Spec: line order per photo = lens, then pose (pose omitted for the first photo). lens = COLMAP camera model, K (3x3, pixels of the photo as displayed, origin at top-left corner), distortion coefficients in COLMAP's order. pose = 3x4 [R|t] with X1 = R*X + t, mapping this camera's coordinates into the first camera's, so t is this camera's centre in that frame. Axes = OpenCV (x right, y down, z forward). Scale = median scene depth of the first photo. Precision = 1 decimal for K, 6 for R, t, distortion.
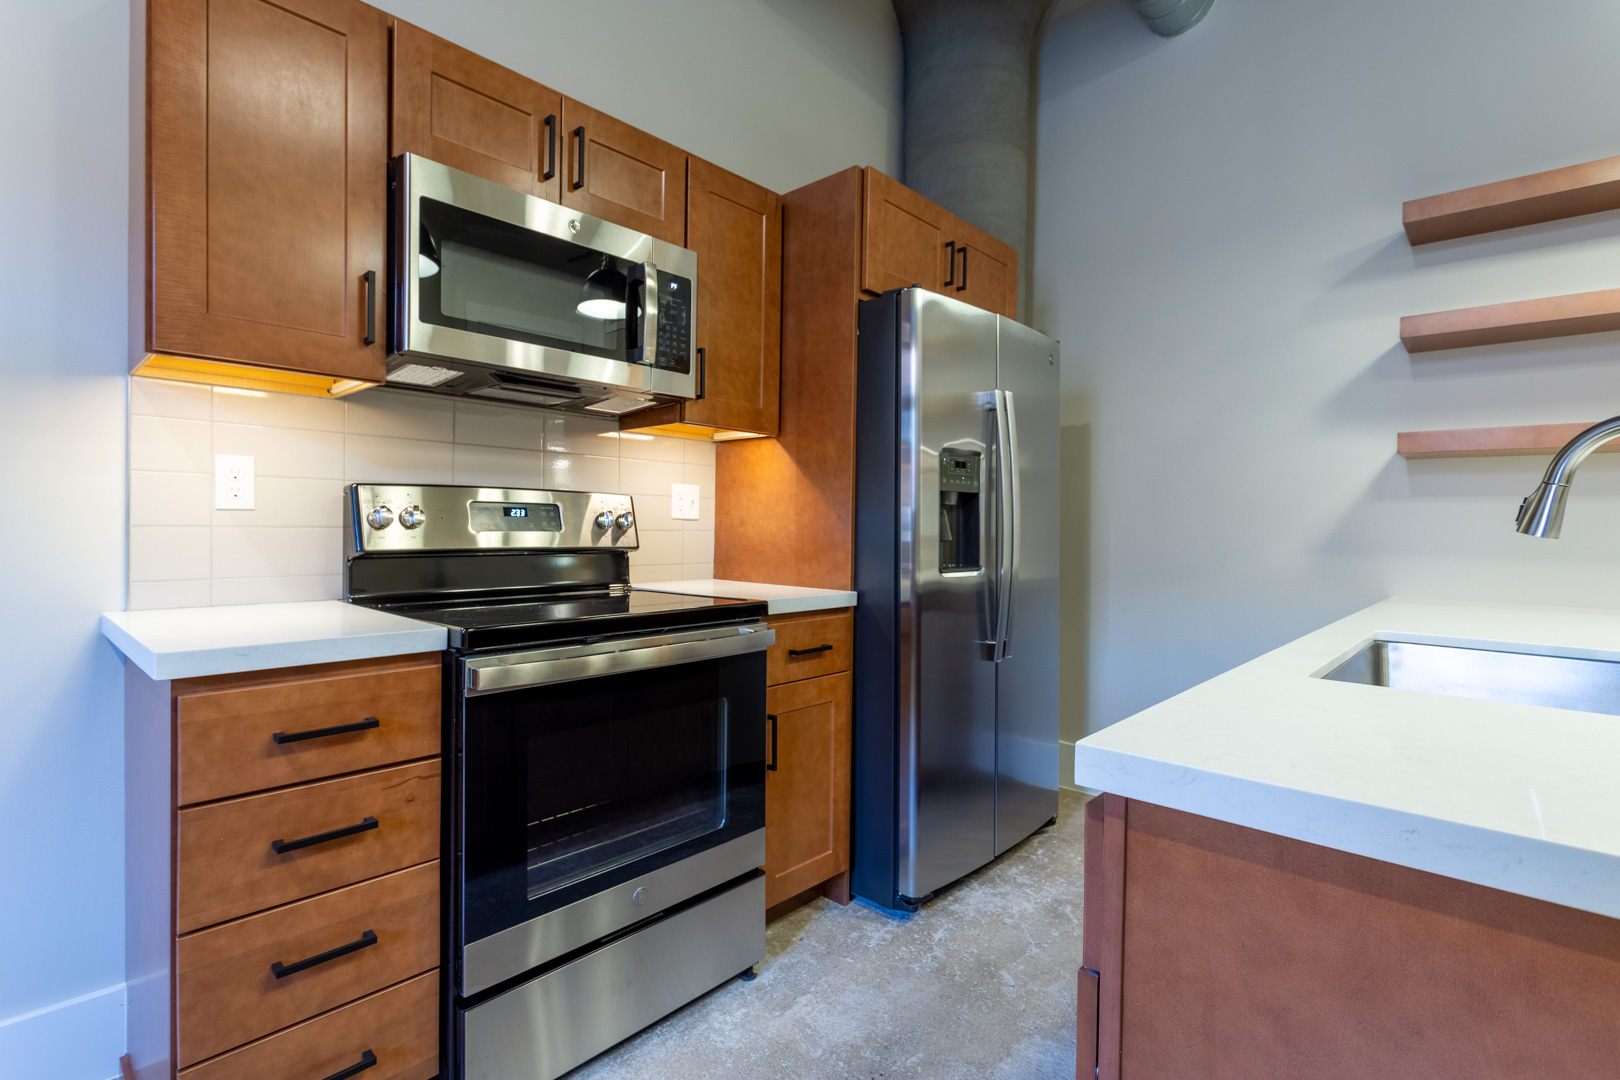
lens RADIAL K [[770.8, 0, 803.6], [0, 770.8, 541.2], [0, 0, 1]] dist [0.000532, 0.000584]
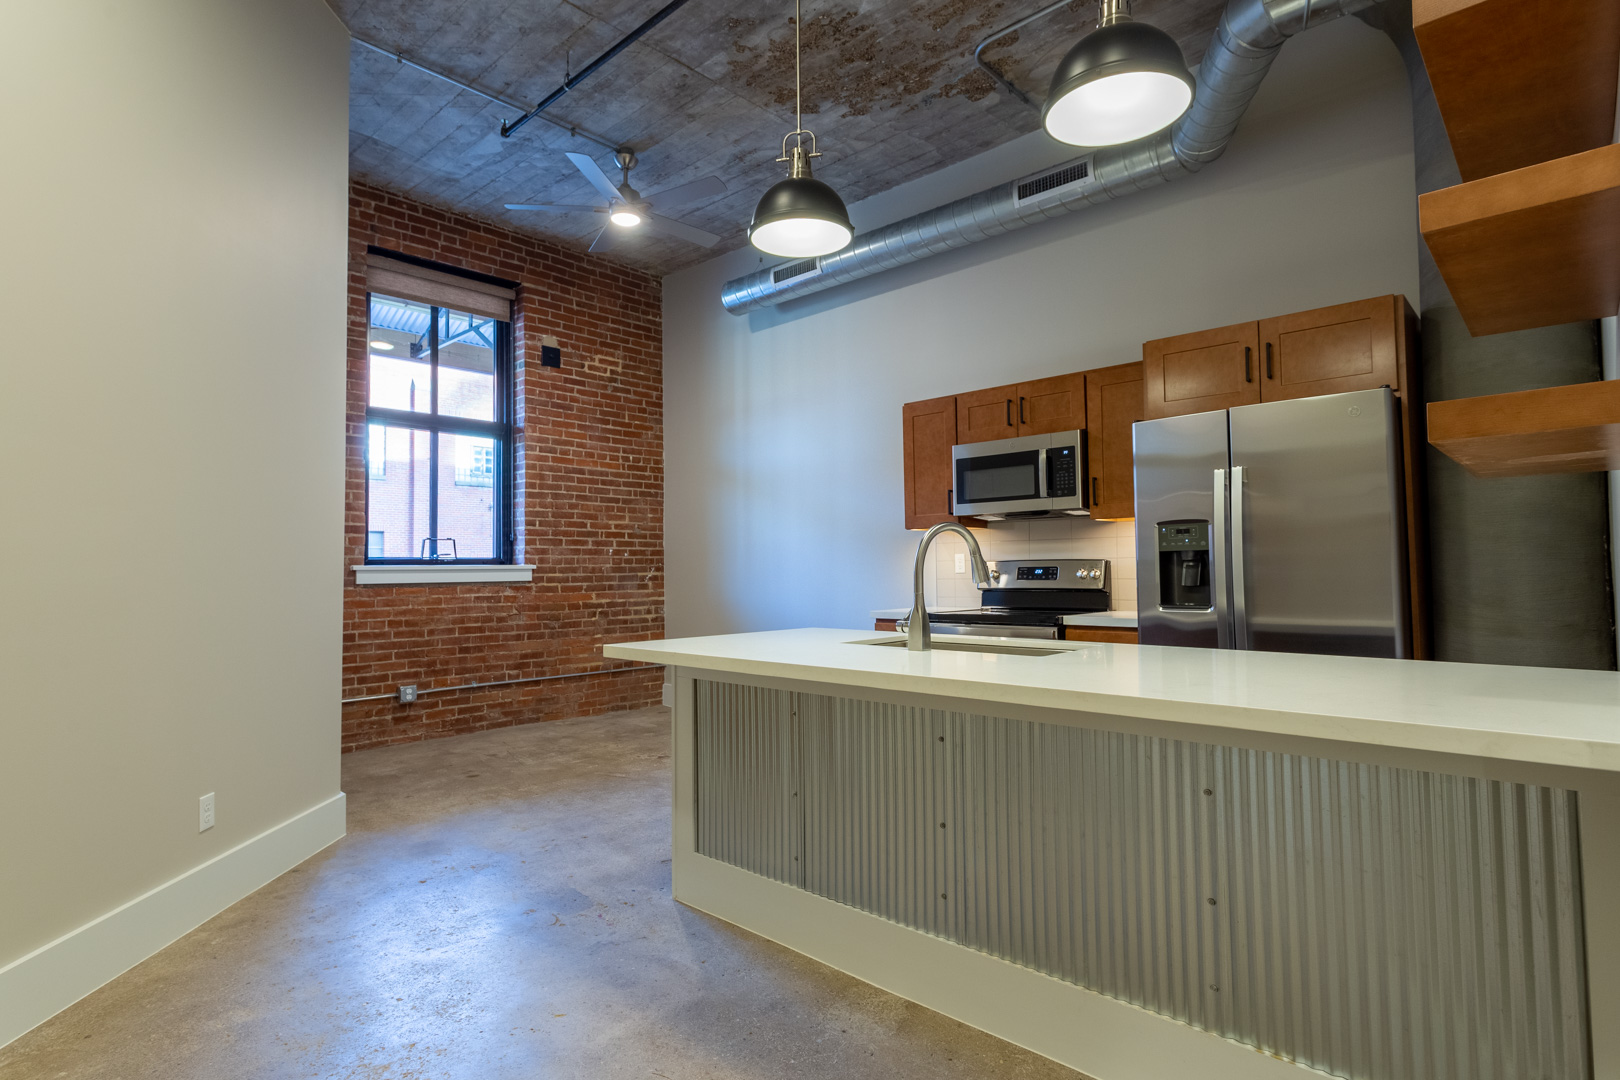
lens RADIAL K [[831.1, 0, 803.8], [0, 831.1, 540.5], [0, 0, 1]] dist [0.000080, -0.000052]
pose [[-0.000656, -0.051733, -0.998661, 1.799585], [-0.007855, 0.998630, -0.051726, 0.000461], [0.999969, 0.007810, -0.001061, 0.338174]]
